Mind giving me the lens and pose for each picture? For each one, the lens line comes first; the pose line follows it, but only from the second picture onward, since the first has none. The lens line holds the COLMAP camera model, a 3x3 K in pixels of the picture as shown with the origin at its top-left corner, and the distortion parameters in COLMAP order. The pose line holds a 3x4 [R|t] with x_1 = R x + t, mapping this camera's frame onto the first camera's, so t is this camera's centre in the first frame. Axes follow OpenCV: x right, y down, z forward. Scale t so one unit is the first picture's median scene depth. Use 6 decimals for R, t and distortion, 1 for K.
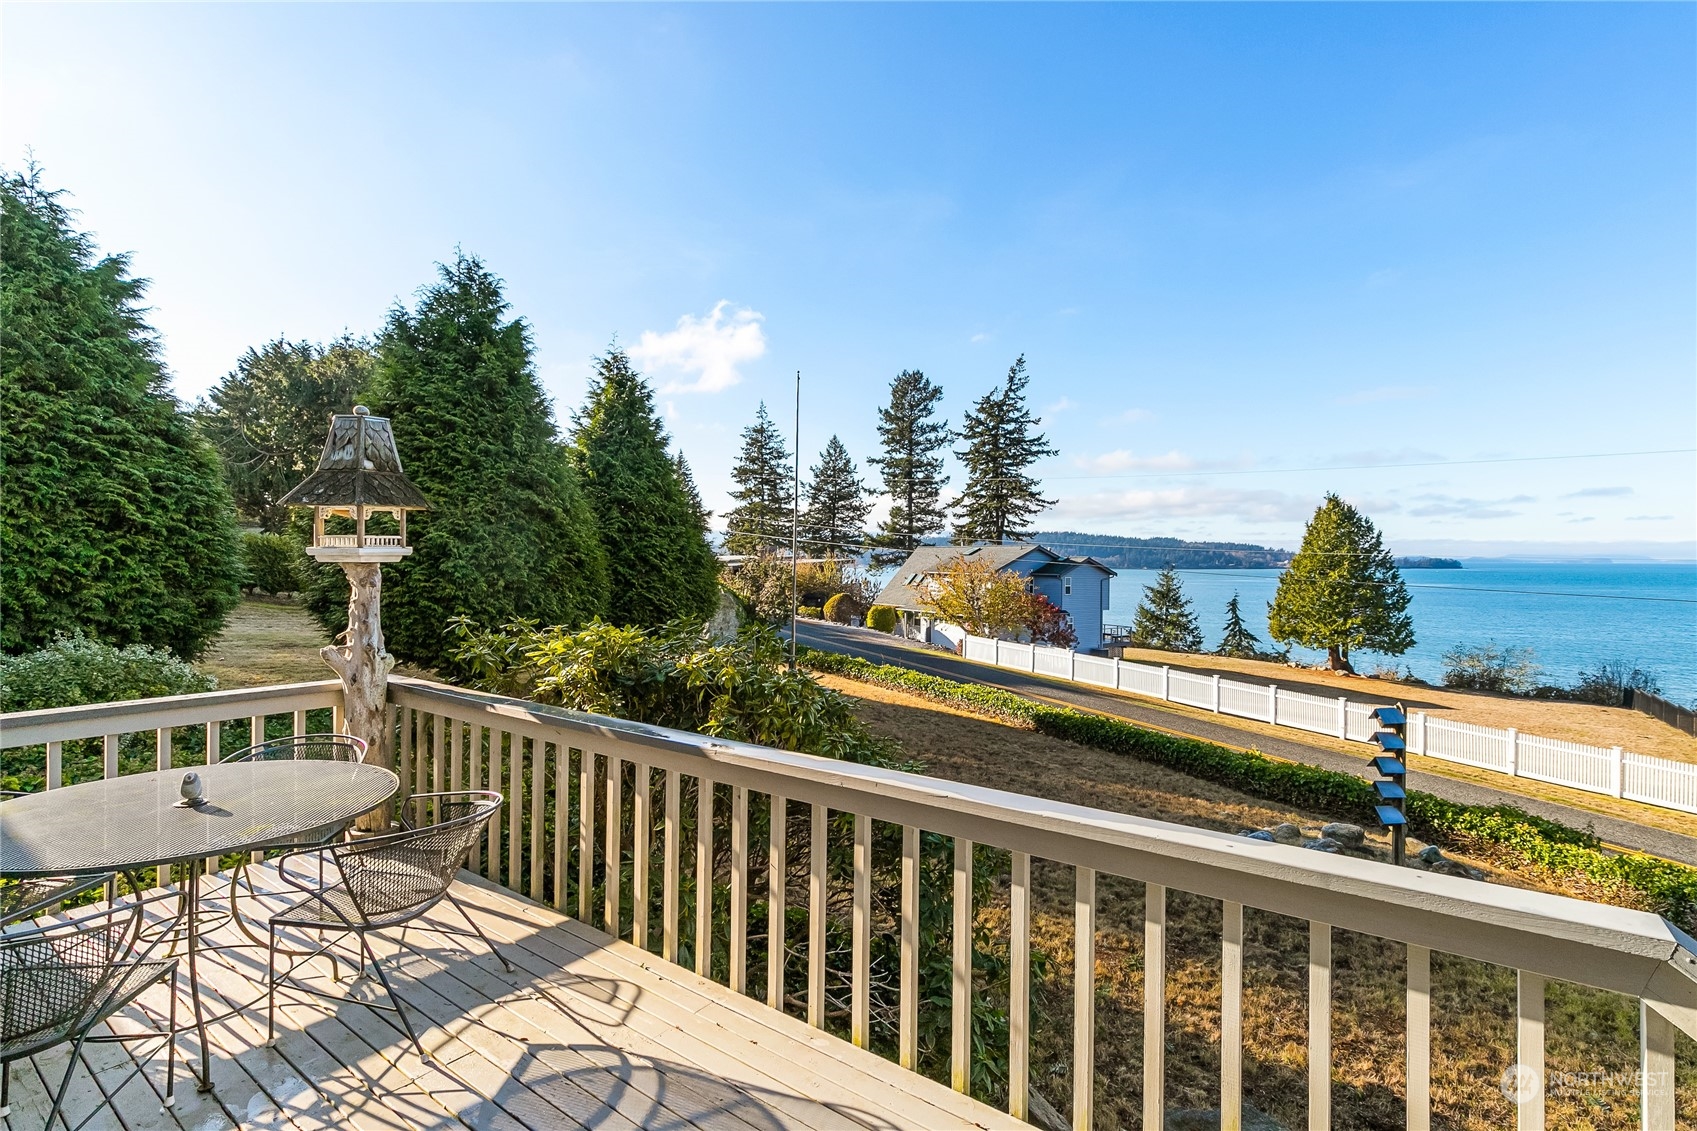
lens RADIAL K [[786.4, 0, 844.2], [0, 786.4, 555.7], [0, 0, 1]] dist [0.002410, -0.000003]
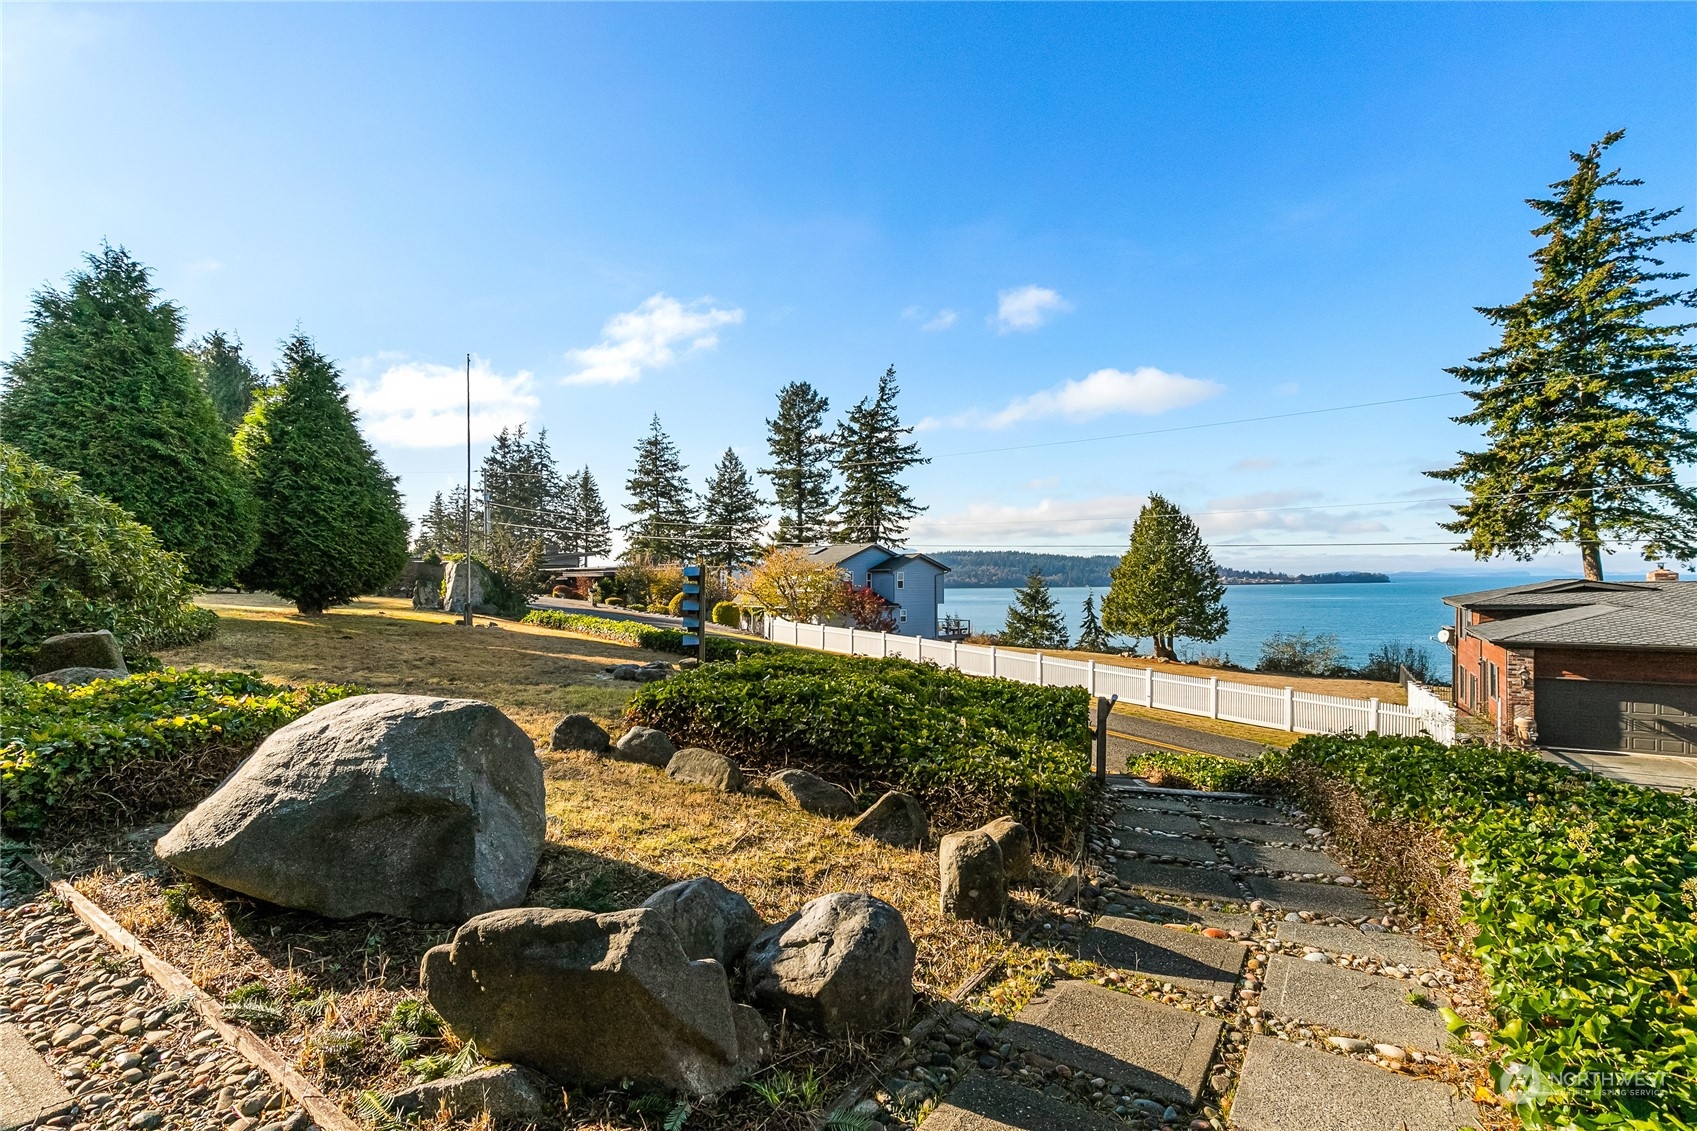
lens RADIAL K [[801.7, 0, 842.9], [0, 801.7, 589.3], [0, 0, 1]] dist [0.001786, 0.000510]
pose [[0.997930, -0.014181, 0.062722, 0.090206], [0.013348, 0.999817, 0.013685, 0.022531], [-0.062905, -0.012819, 0.997937, -0.048235]]
